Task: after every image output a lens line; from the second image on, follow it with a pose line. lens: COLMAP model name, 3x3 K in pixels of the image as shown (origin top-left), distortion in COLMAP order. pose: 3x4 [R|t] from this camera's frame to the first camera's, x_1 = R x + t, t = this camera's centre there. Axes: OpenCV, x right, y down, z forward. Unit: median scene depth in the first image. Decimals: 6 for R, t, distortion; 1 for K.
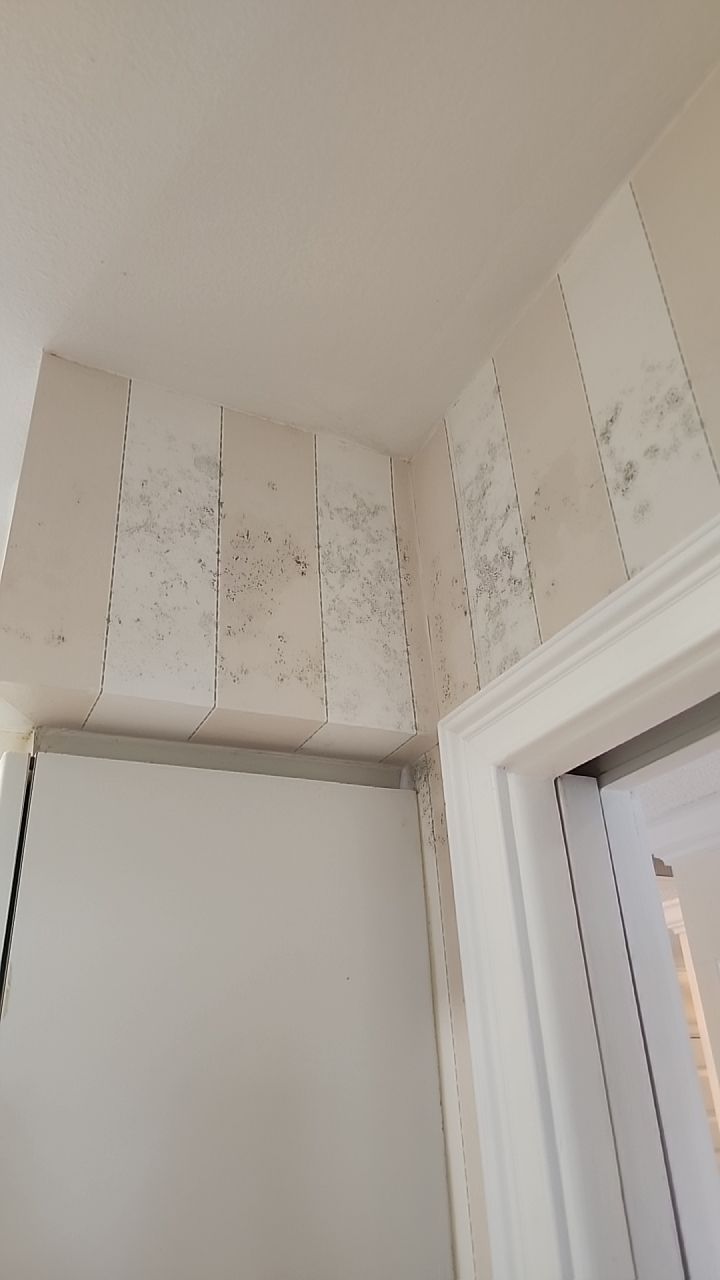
lens RADIAL K [[874.2, 0, 360.4], [0, 874.2, 665.4], [0, 0, 1]] dist [0.106676, -0.001585]
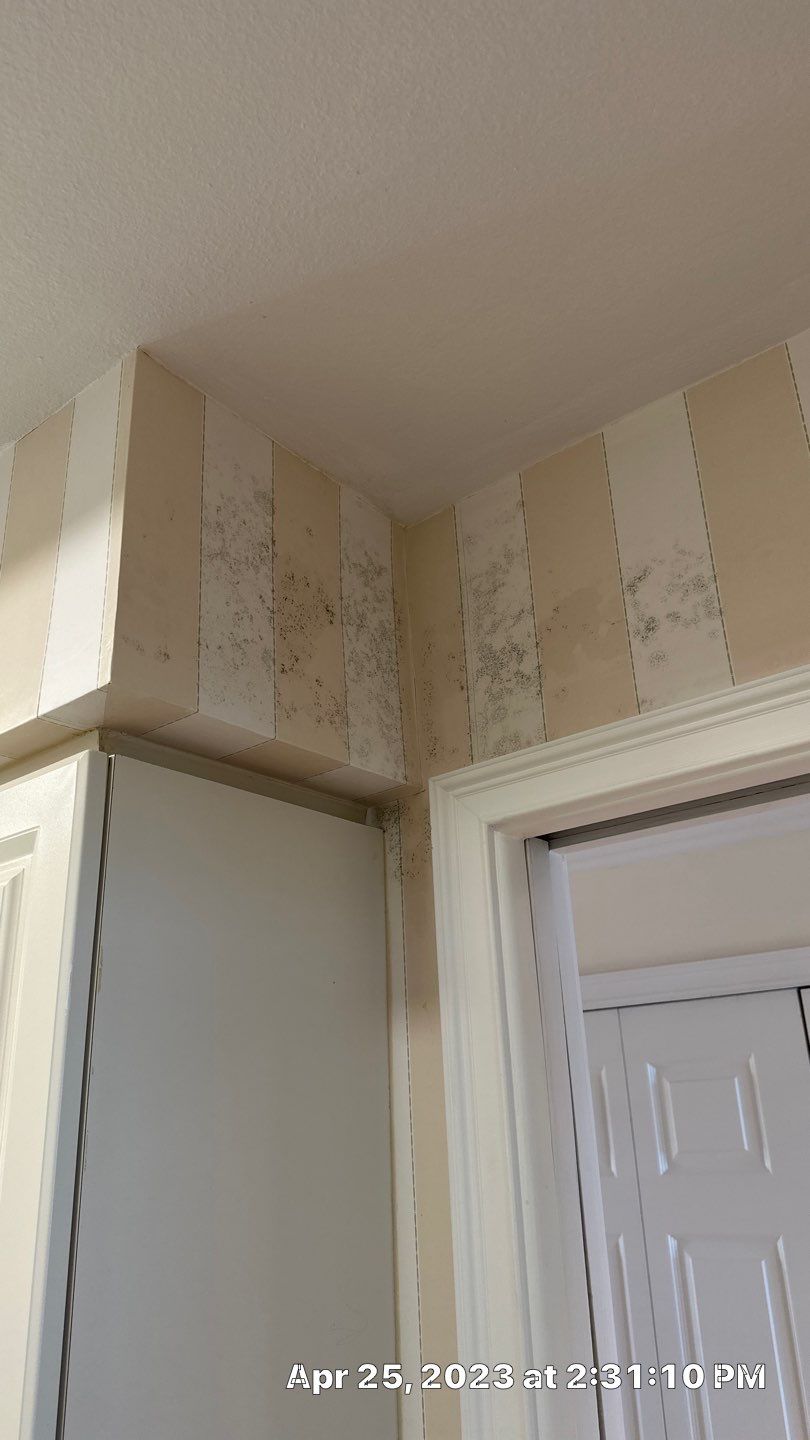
lens RADIAL K [[983.4, 0, 405.5], [0, 983.4, 748.6], [0, 0, 1]] dist [0.106676, -0.001585]
pose [[0.908389, 0.162903, 0.385087, -0.449199], [-0.196465, 0.979276, 0.049184, -0.031332], [-0.369094, -0.120334, 0.921569, -0.192343]]
